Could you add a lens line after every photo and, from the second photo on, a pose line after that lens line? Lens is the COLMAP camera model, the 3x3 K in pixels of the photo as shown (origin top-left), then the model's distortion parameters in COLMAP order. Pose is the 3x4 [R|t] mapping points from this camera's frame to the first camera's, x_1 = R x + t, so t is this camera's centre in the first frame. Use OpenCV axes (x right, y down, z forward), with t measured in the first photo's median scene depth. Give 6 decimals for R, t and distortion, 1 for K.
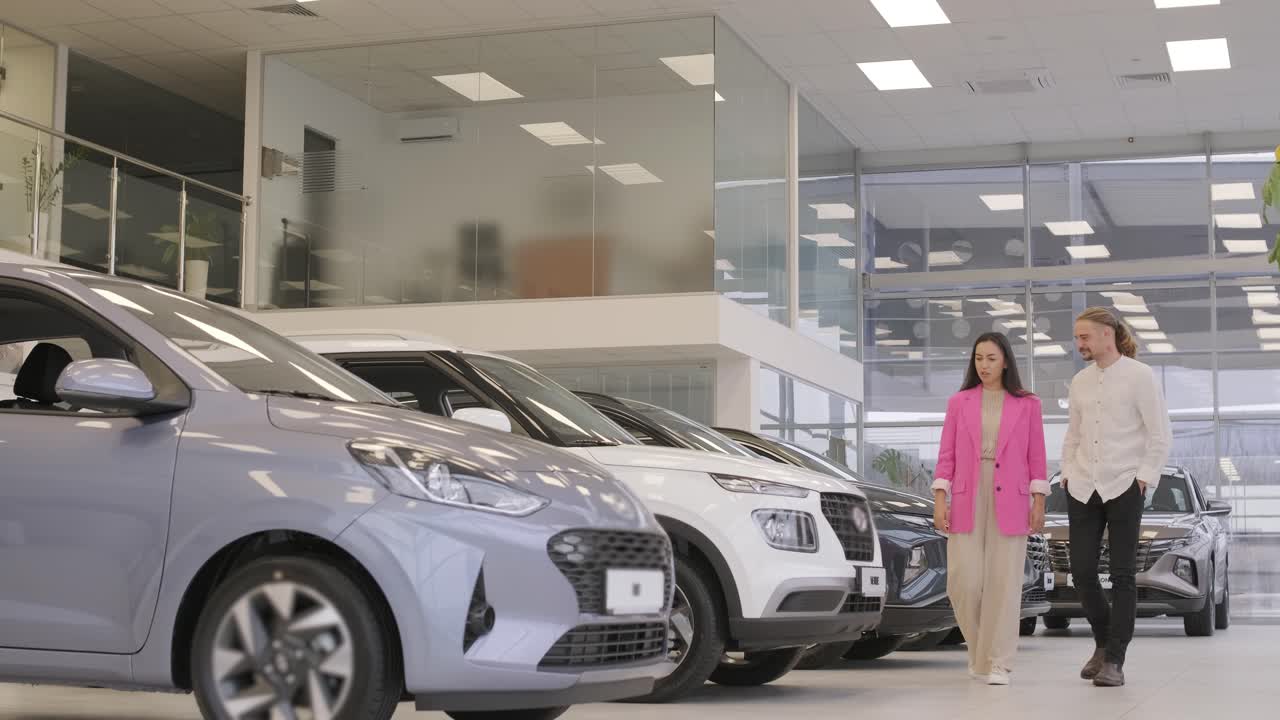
lens RADIAL K [[2260.1, 0, 640.0], [0, 2260.1, 360.0], [0, 0, 1]] dist [-0.127088, -0.105868]
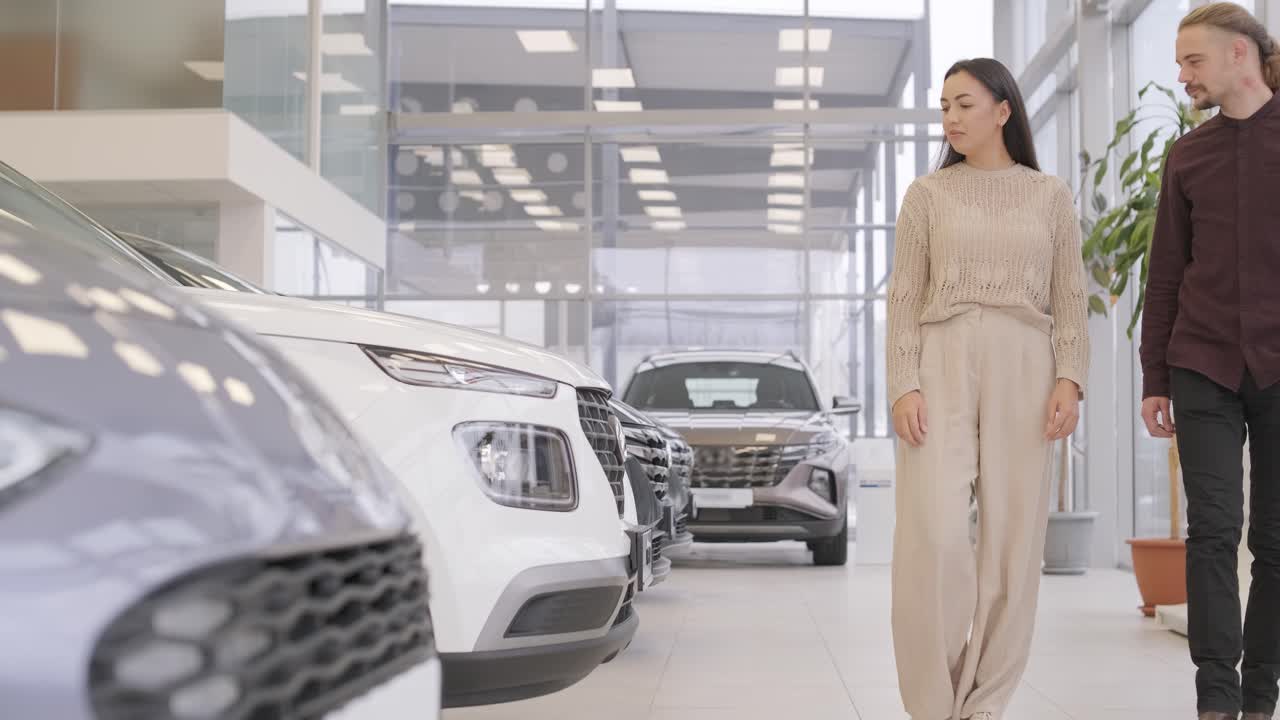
lens RADIAL K [[2260.1, 0, 640.0], [0, 2260.1, 360.0], [0, 0, 1]] dist [-0.127088, -0.105868]
pose [[0.969822, 0.006040, 0.243738, -0.026461], [-0.018032, 0.998732, 0.046998, 0.028686], [-0.243146, -0.049975, 0.968702, 0.507995]]
